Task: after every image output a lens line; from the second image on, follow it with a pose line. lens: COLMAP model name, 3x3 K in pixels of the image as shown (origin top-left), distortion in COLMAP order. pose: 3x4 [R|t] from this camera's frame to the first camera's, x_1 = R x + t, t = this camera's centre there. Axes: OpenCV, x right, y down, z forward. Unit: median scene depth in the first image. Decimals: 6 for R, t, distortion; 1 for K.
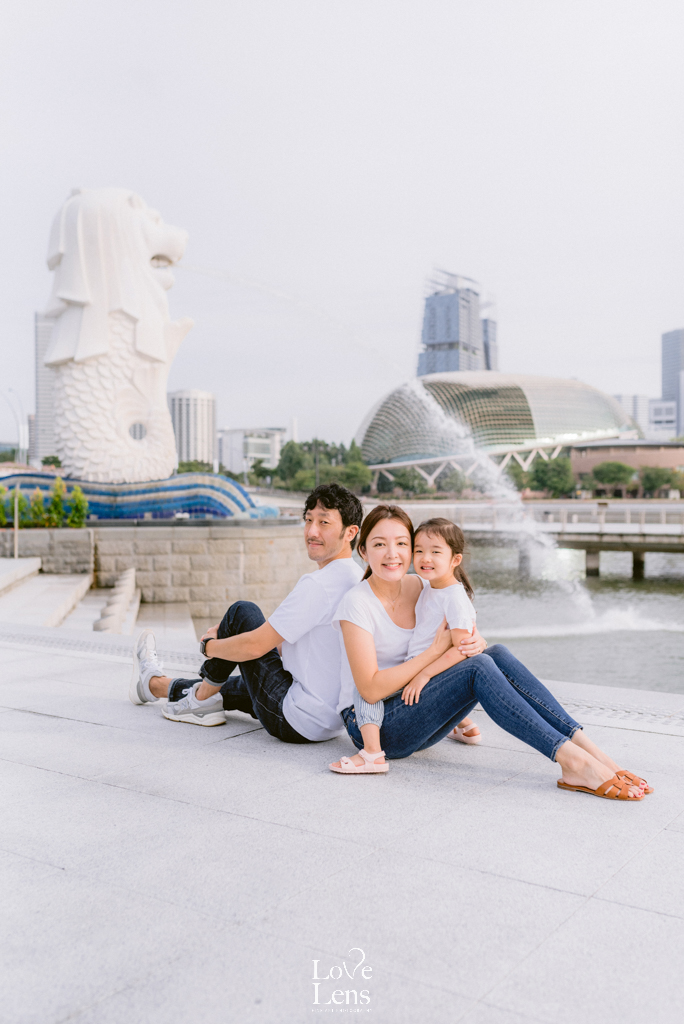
lens RADIAL K [[1000.0, 0, 339.9], [0, 1000.0, 510.5], [0, 0, 1]] dist [0.015072, 0.000000]
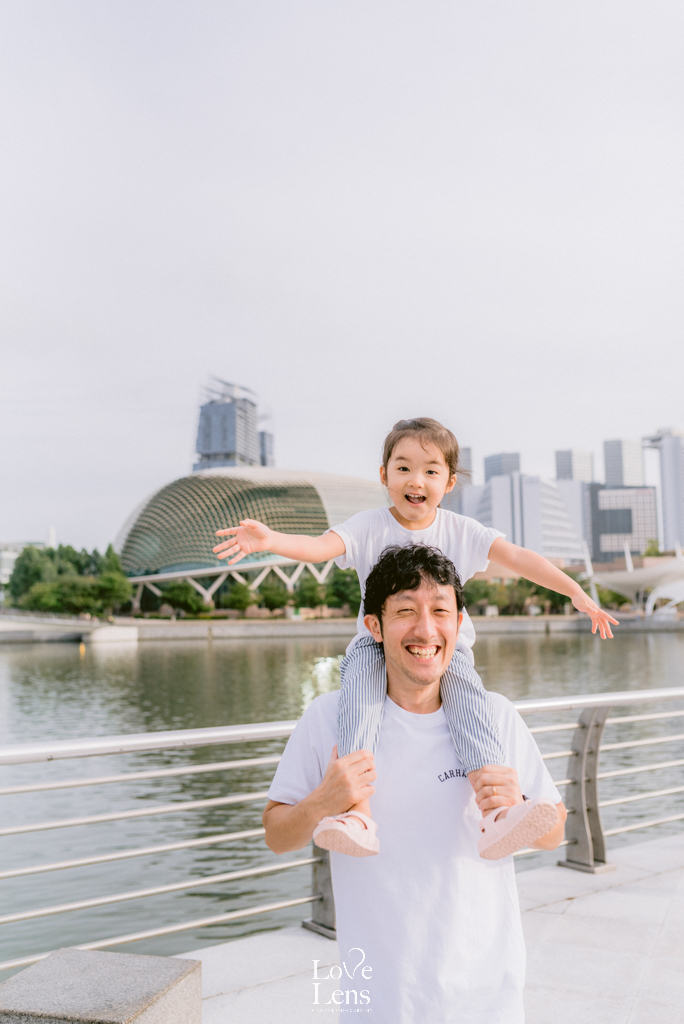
lens RADIAL K [[1000.0, 0, 338.5], [0, 1000.0, 508.7], [0, 0, 1]] dist [0.015072, 0.000000]
pose [[0.975098, 0.015310, 0.221245, 0.013366], [0.011394, 0.992839, -0.118919, -0.002459], [-0.221481, 0.118478, 0.967941, 0.178560]]
